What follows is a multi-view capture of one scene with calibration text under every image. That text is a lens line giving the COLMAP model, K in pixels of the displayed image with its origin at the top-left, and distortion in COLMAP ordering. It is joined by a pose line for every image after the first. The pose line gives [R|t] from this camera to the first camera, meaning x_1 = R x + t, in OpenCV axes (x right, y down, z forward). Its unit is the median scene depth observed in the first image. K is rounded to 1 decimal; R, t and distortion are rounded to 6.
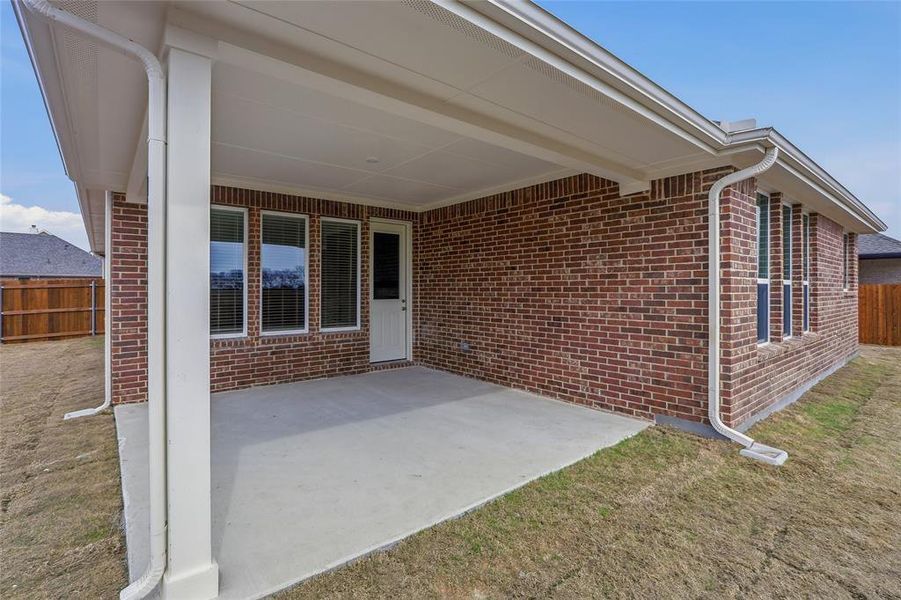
lens RADIAL K [[427.6, 0, 461.7], [0, 427.6, 285.8], [0, 0, 1]] dist [-0.024542, -0.000470]
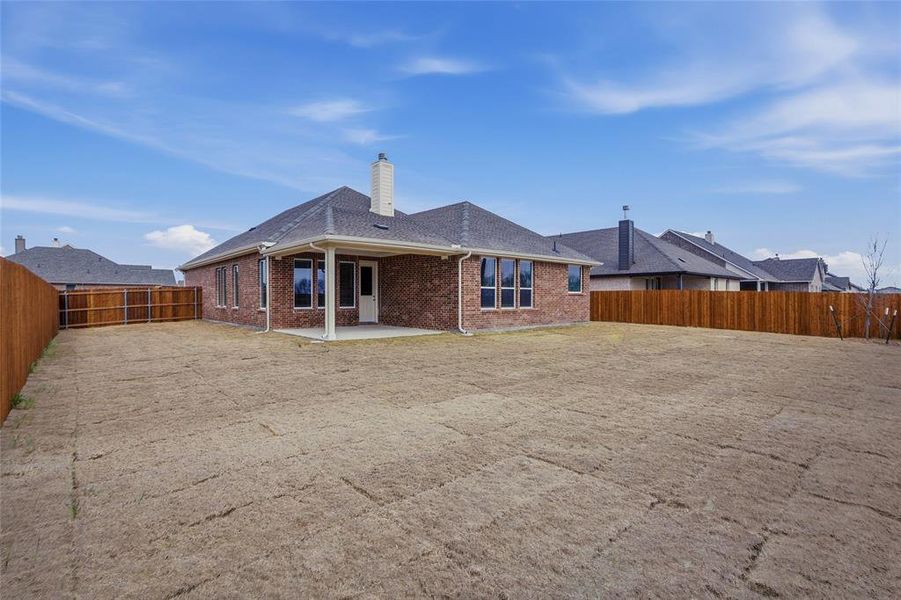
lens RADIAL K [[427.6, 0, 449.5], [0, 427.6, 299.6], [0, 0, 1]] dist [-0.024542, -0.000470]
pose [[0.999966, 0.003383, 0.007471, 0.264522], [-0.003470, 0.999927, 0.011581, 0.027419], [-0.007432, -0.011606, 0.999905, -1.355694]]
